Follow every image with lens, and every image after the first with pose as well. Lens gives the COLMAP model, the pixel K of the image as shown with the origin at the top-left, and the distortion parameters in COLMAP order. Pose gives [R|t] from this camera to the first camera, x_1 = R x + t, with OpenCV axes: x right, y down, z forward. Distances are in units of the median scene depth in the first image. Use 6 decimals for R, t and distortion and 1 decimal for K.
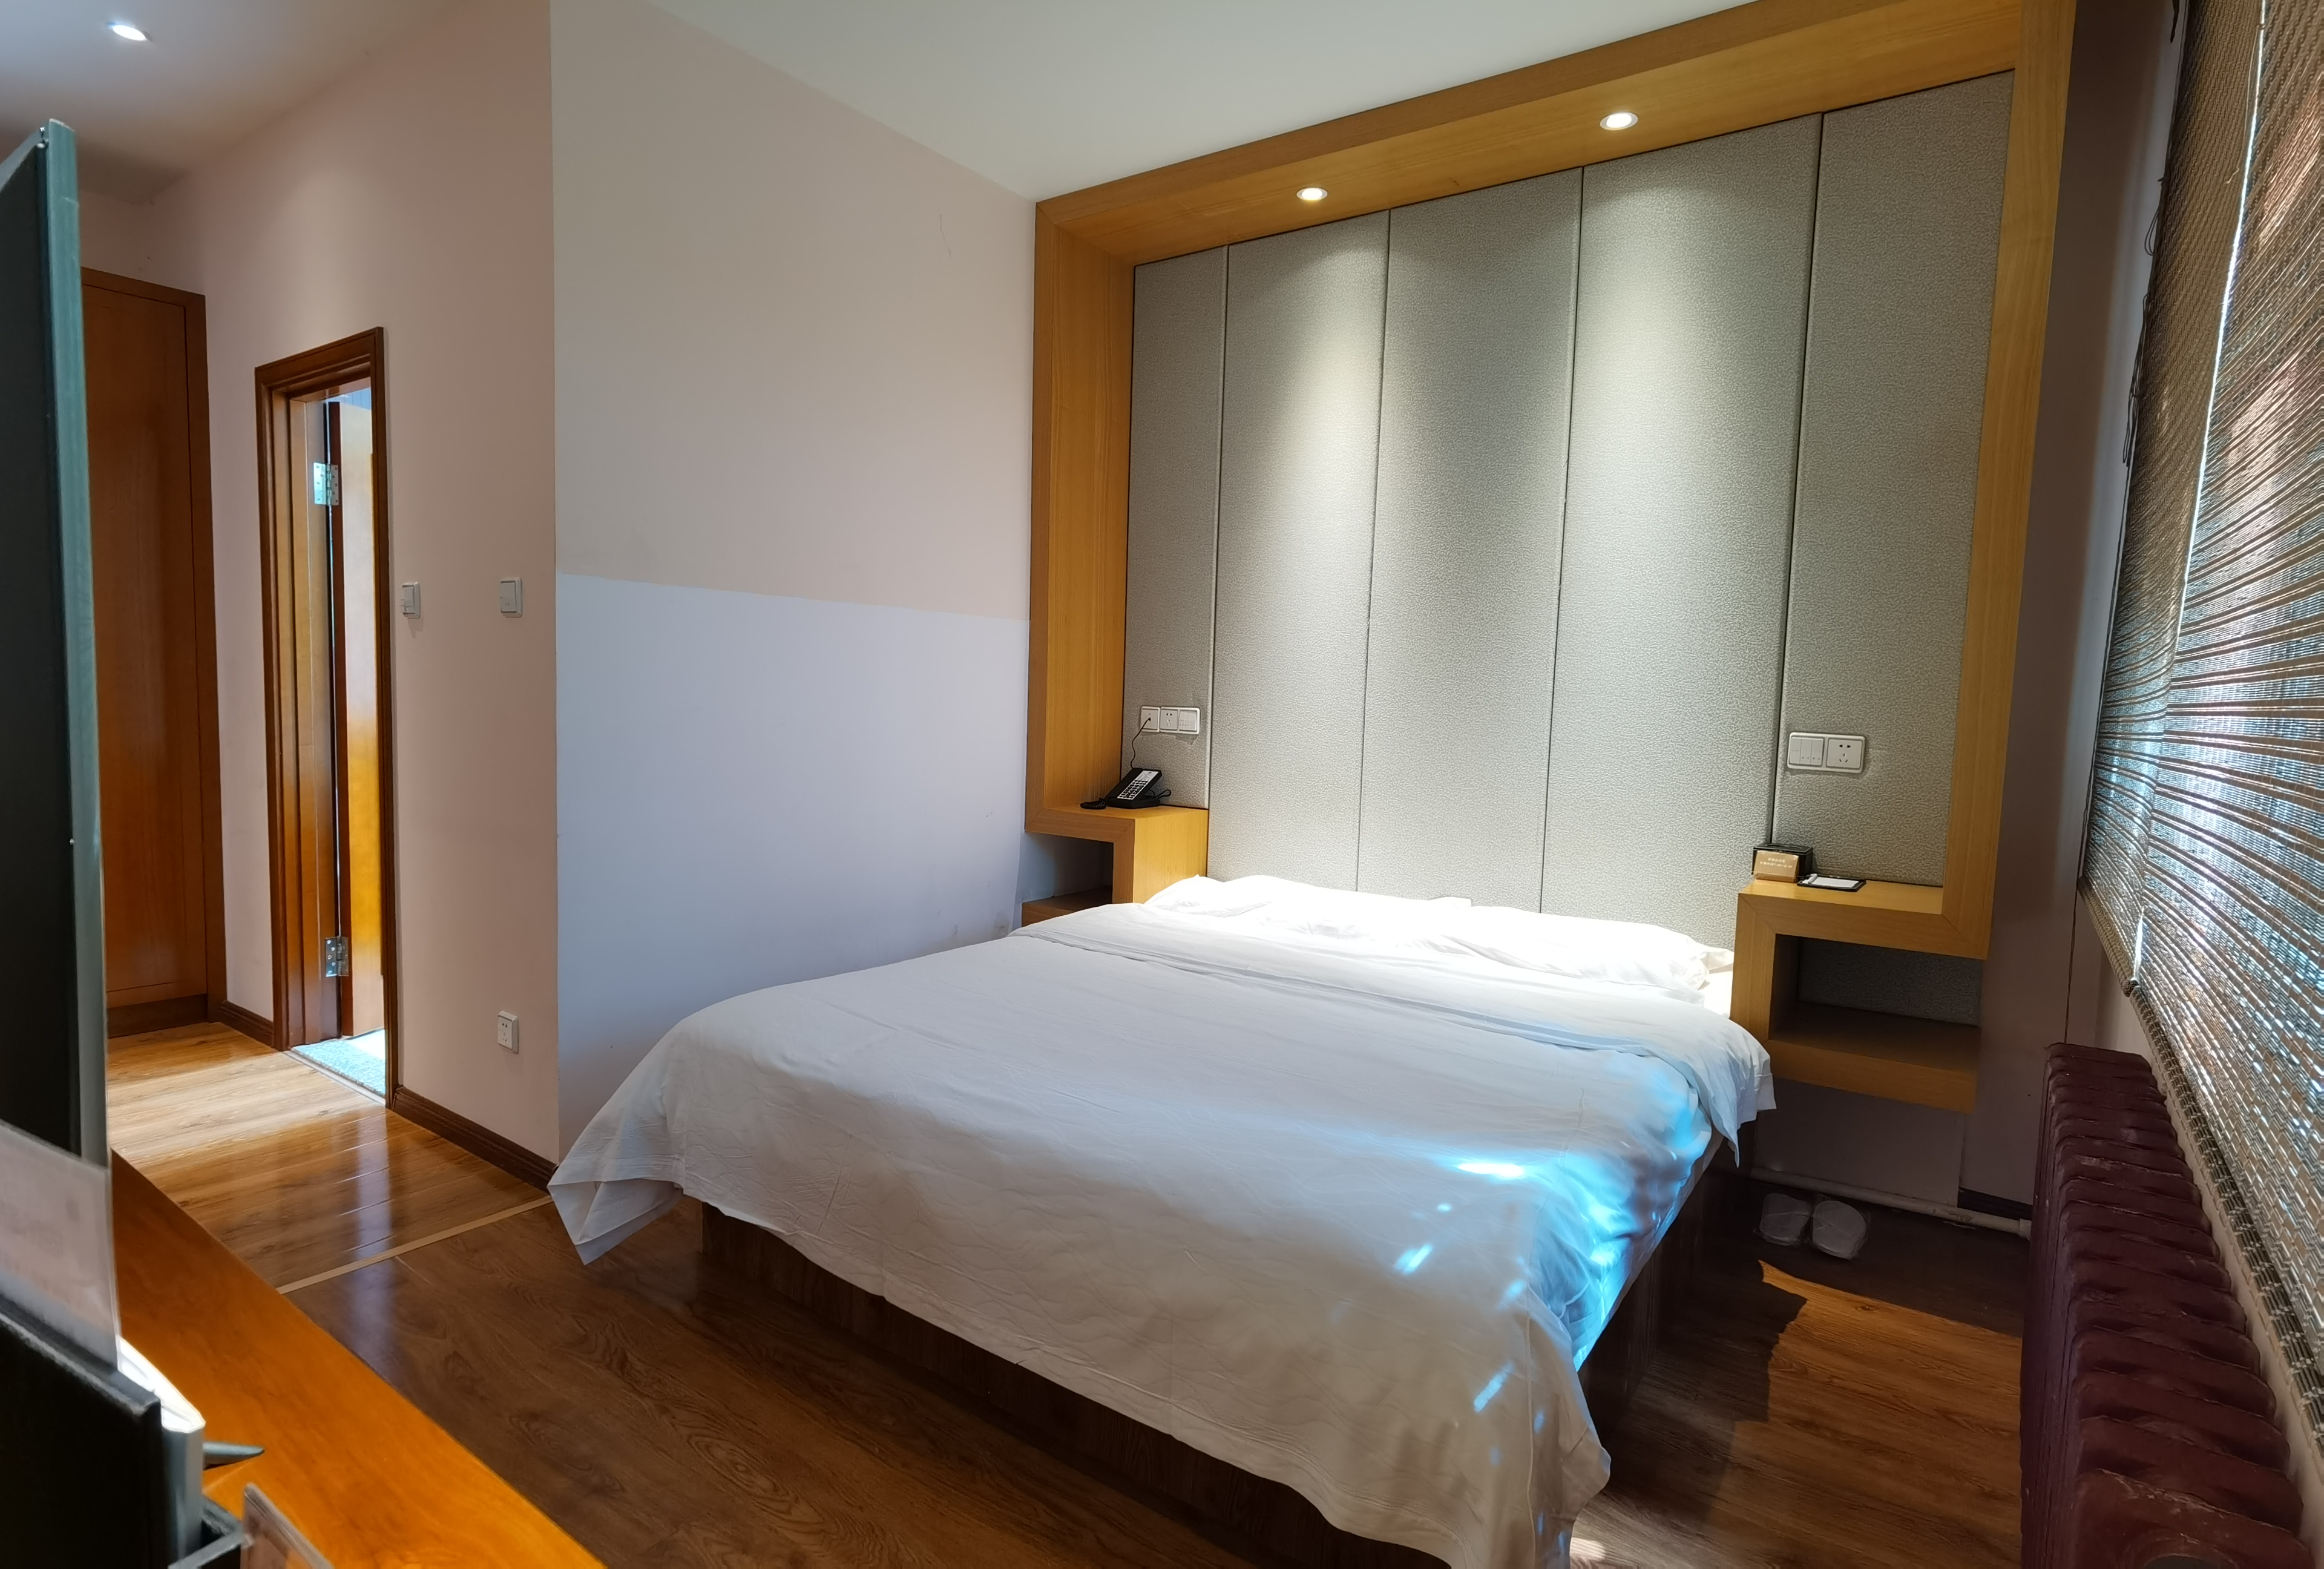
lens RADIAL K [[1201.9, 0, 1162.0], [0, 1201.9, 784.5], [0, 0, 1]] dist [0.001191, -0.000073]
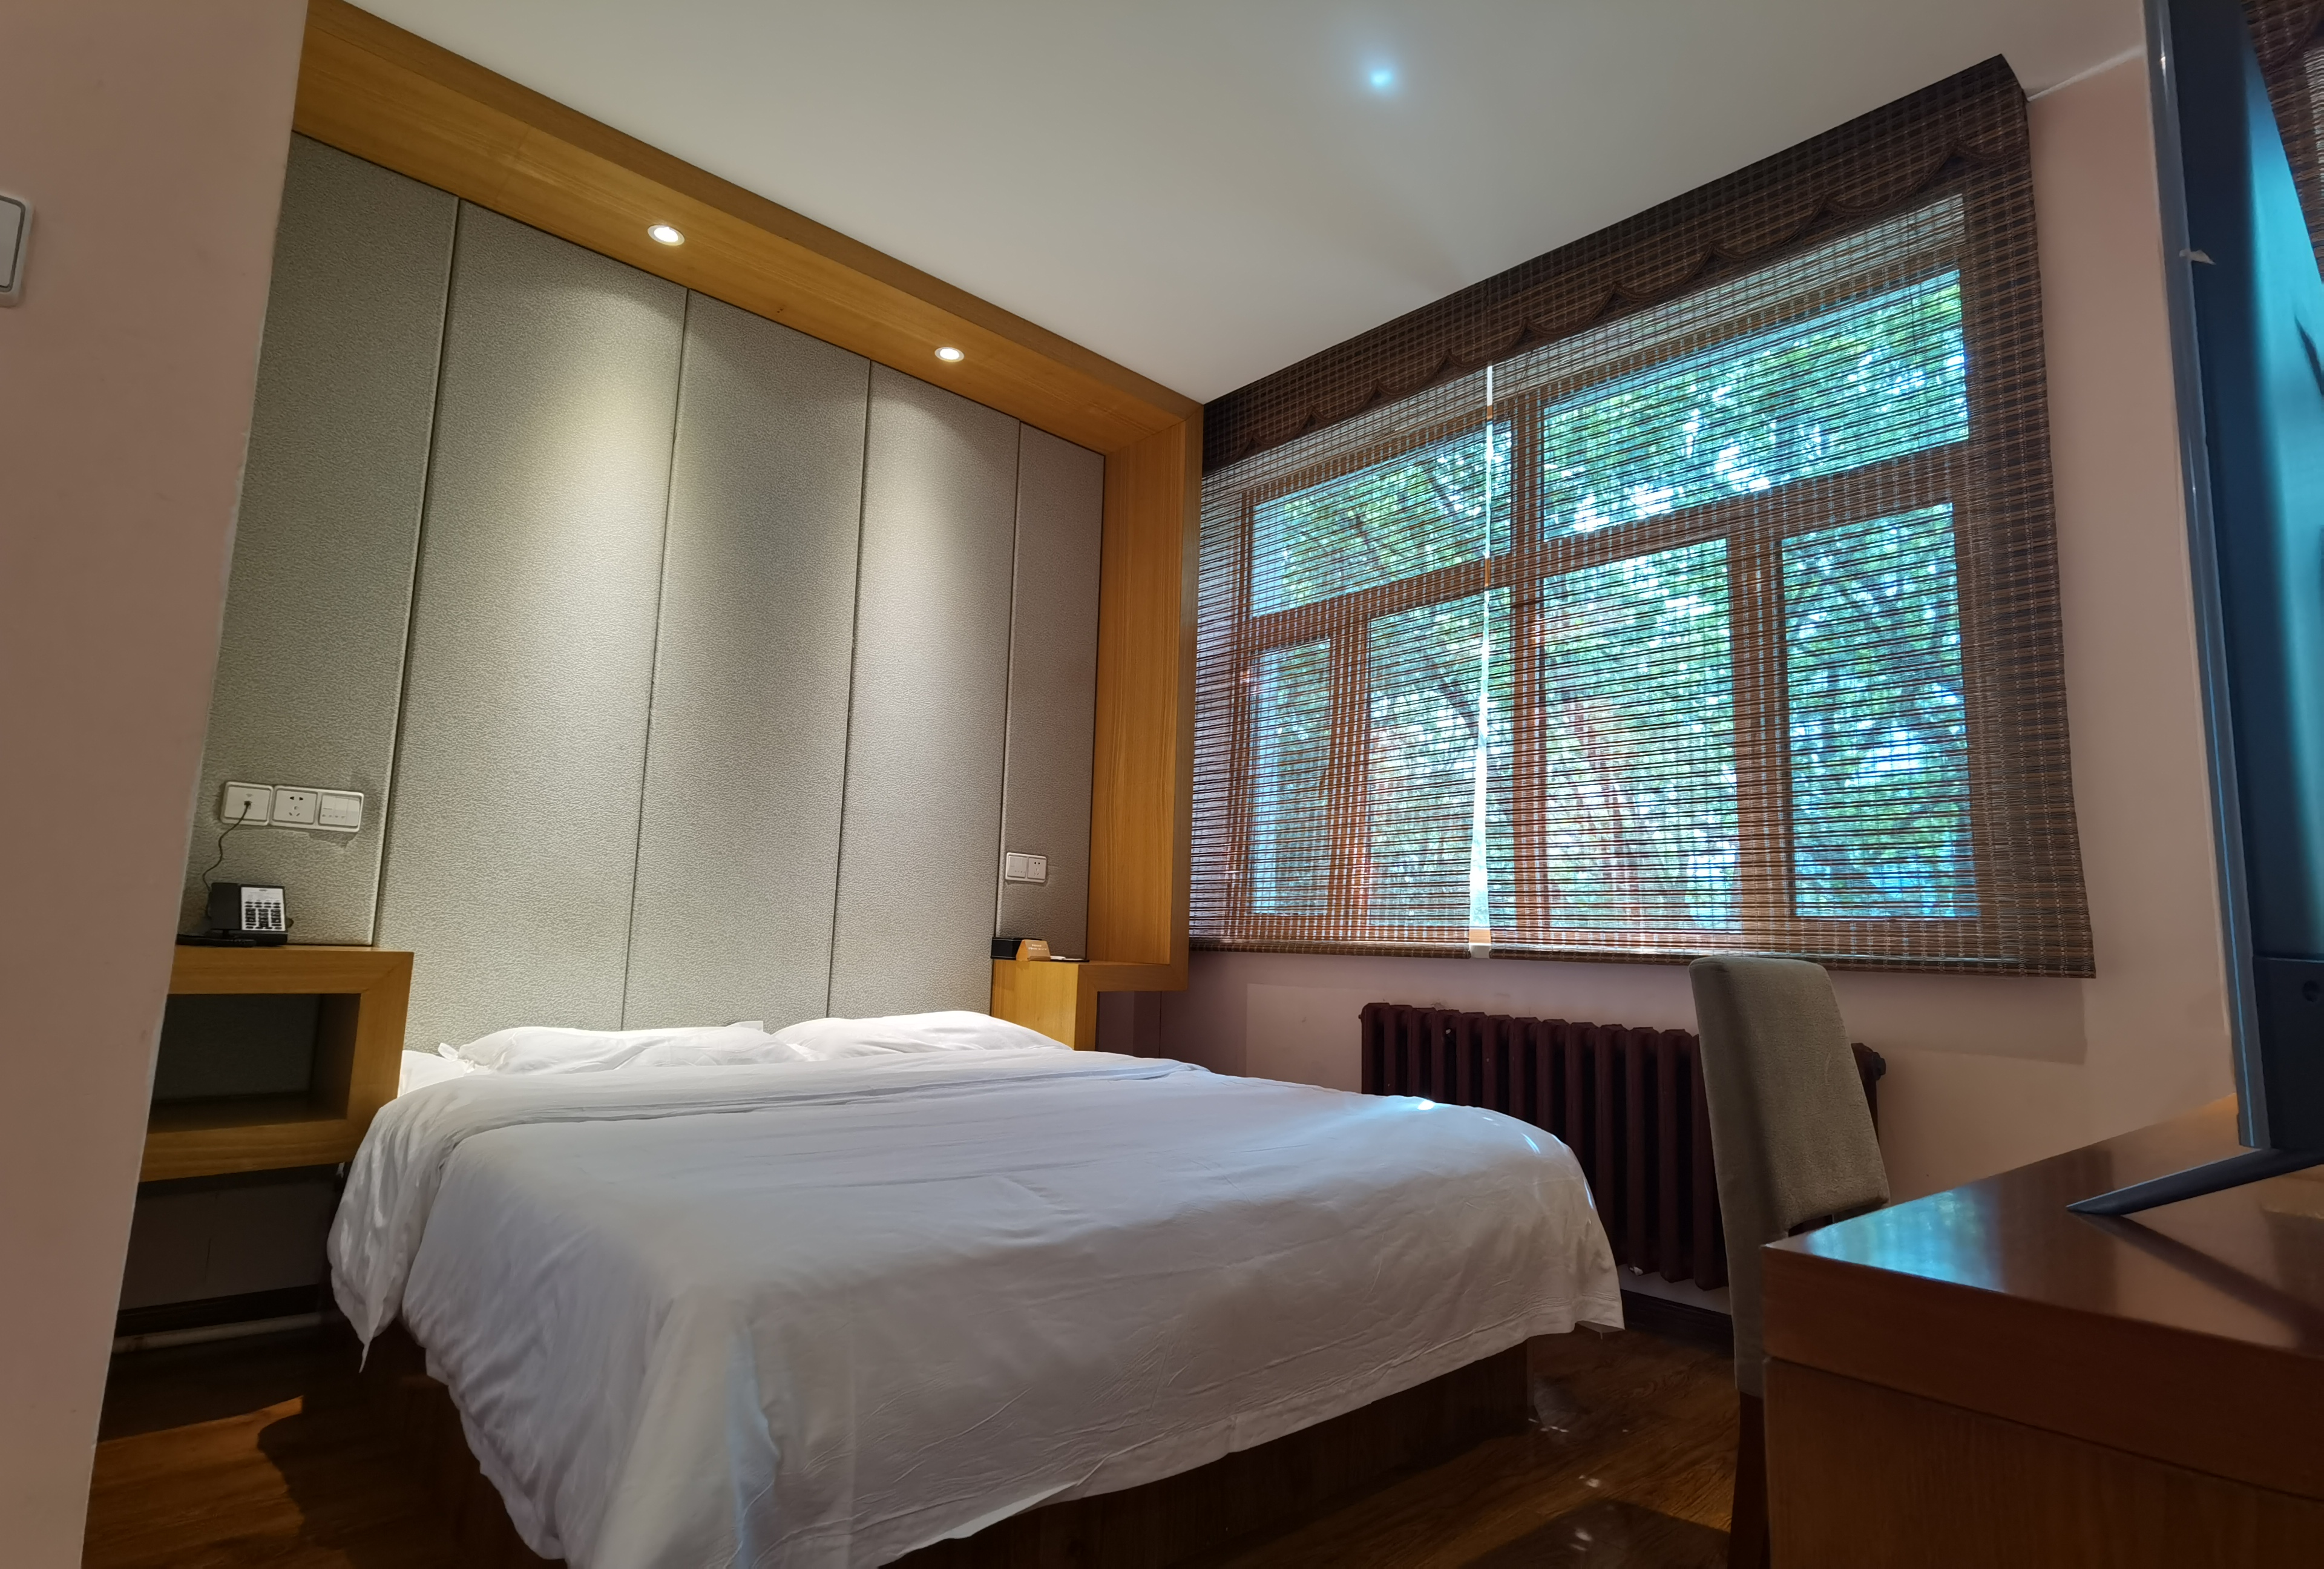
lens RADIAL K [[1221.9, 0, 1131.8], [0, 1221.9, 787.1], [0, 0, 1]] dist [0.004350, 0.000301]
pose [[0.190917, 0.106860, 0.975772, -0.694139], [0.055732, 0.991273, -0.119462, 0.048023], [-0.980023, 0.077189, 0.183295, 0.555607]]
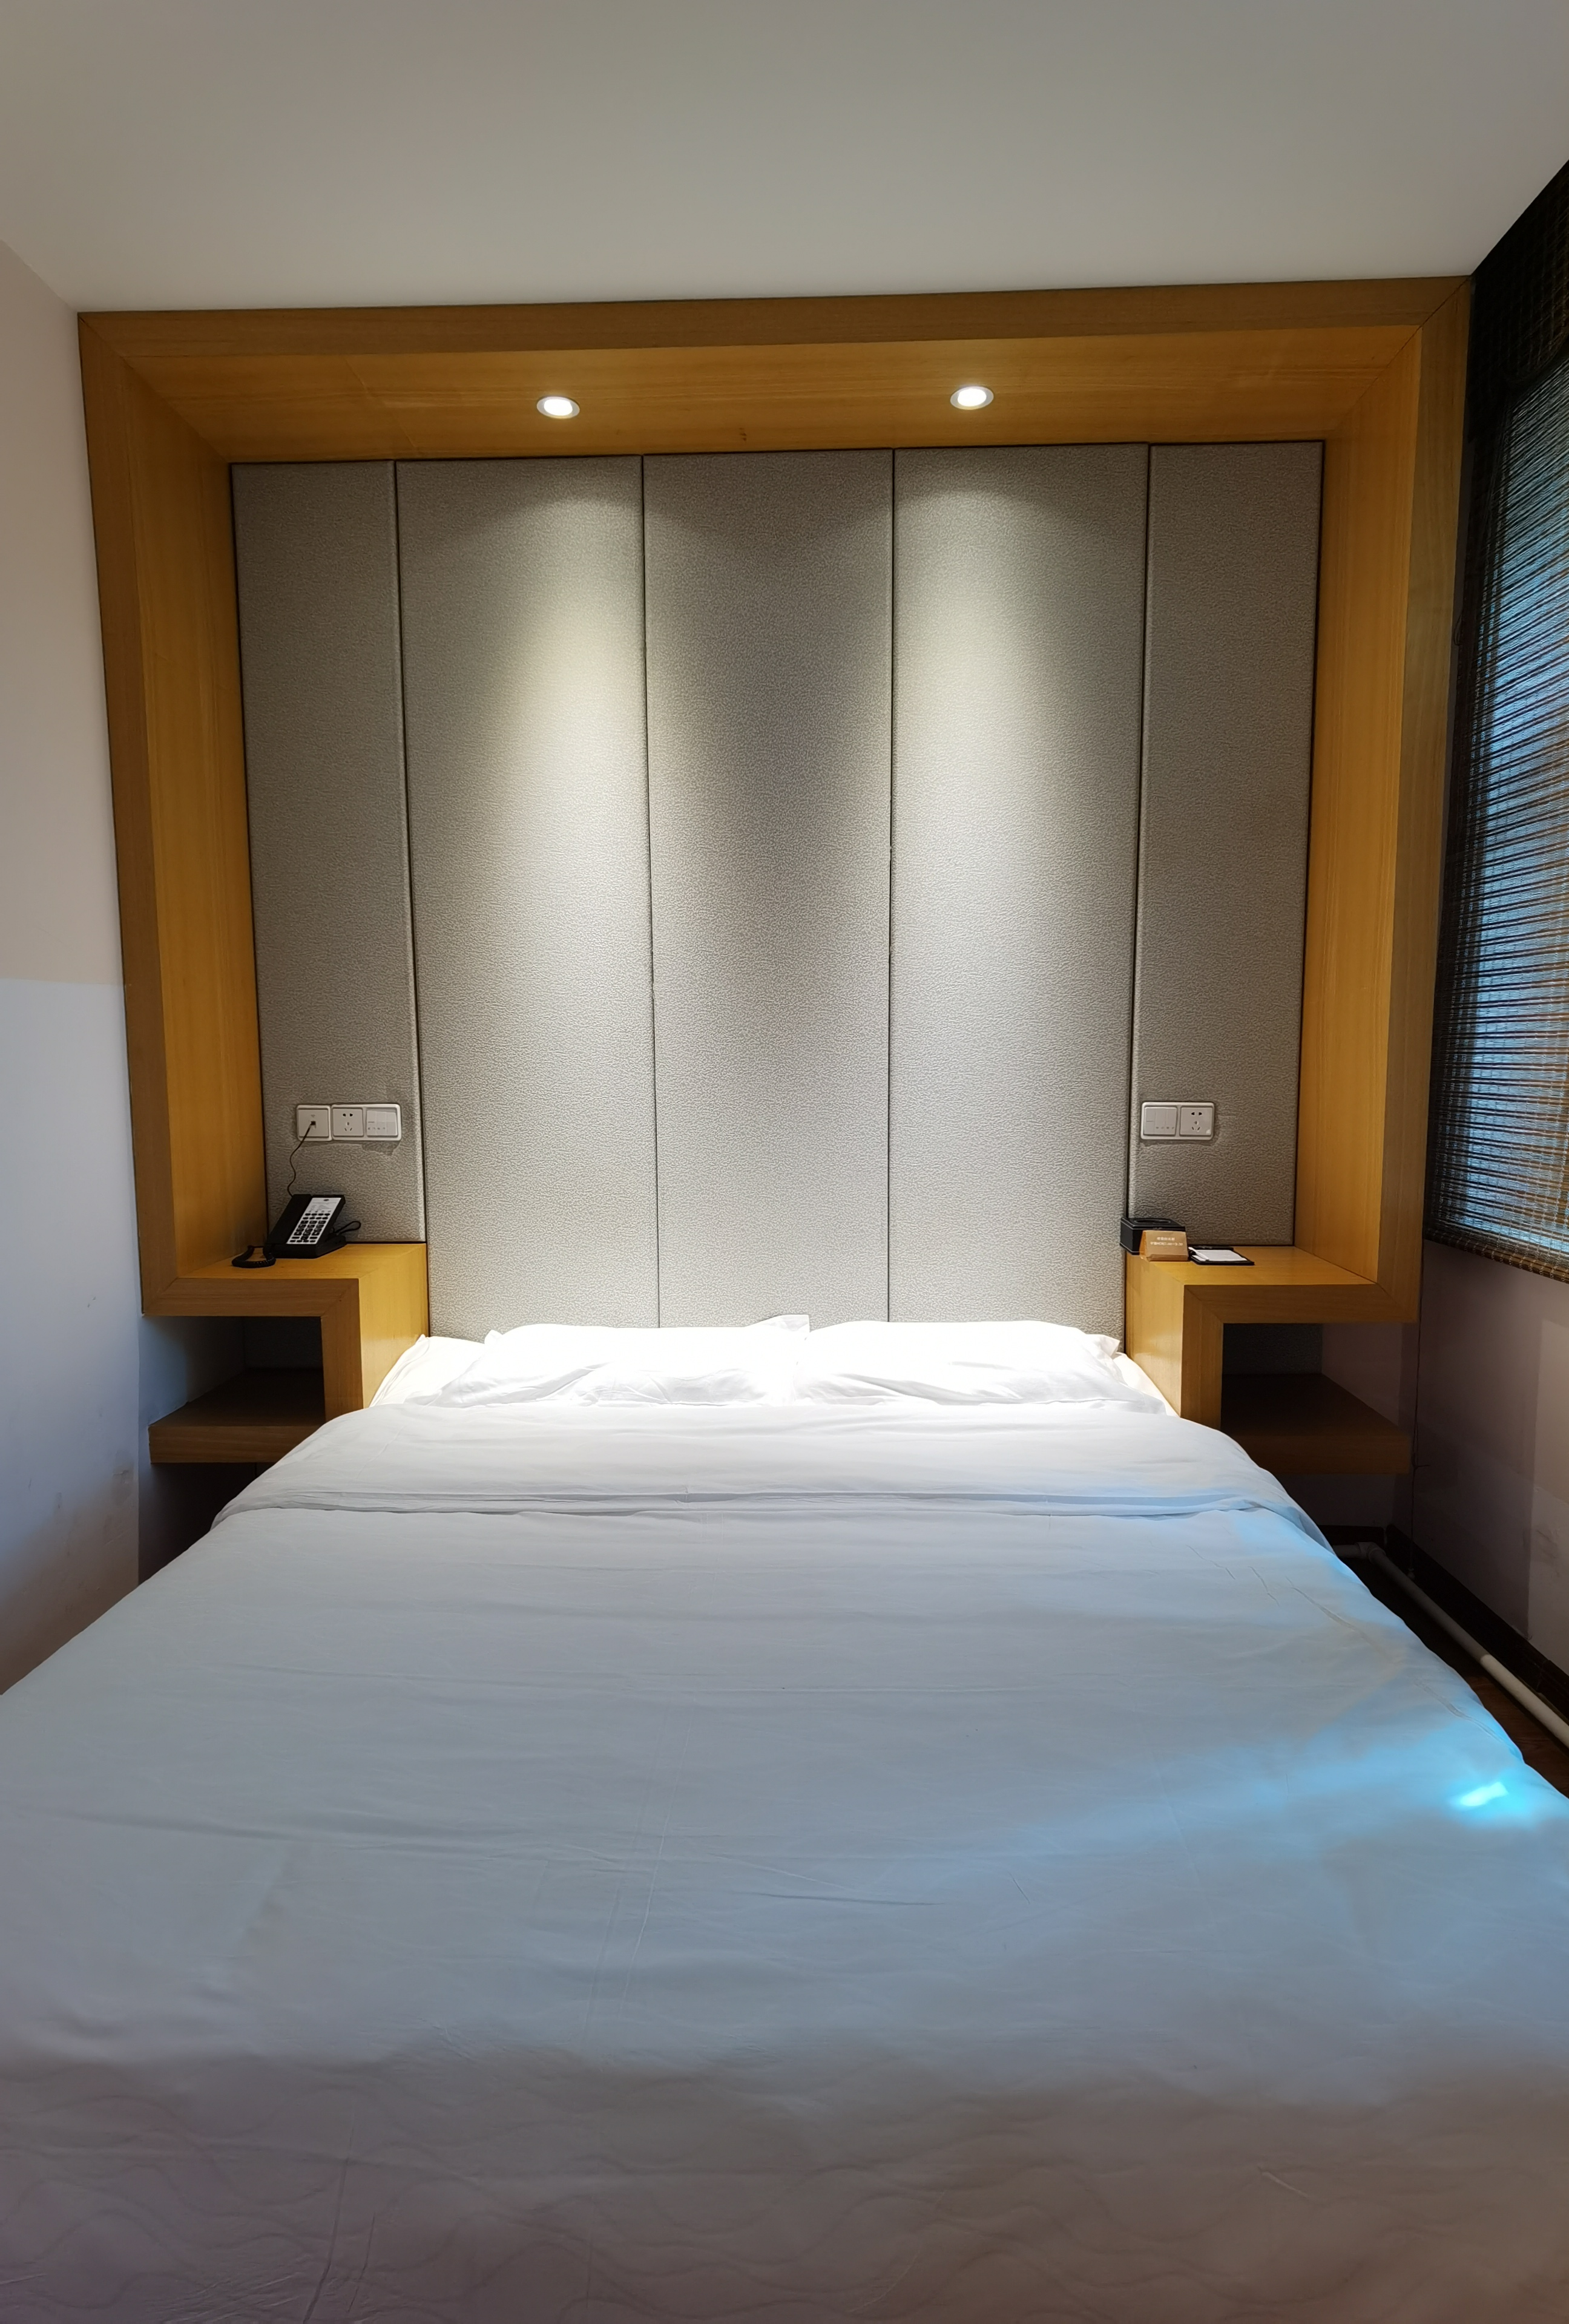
lens RADIAL K [[1165.7, 0, 784.5], [0, 1165.7, 1162.0], [0, 0, 1]] dist [-0.003299, -0.000793]
pose [[0.826101, -0.093085, 0.555780, -0.213098], [0.076196, 0.995656, 0.053502, -0.061114], [-0.558347, -0.001850, 0.829606, 0.351868]]
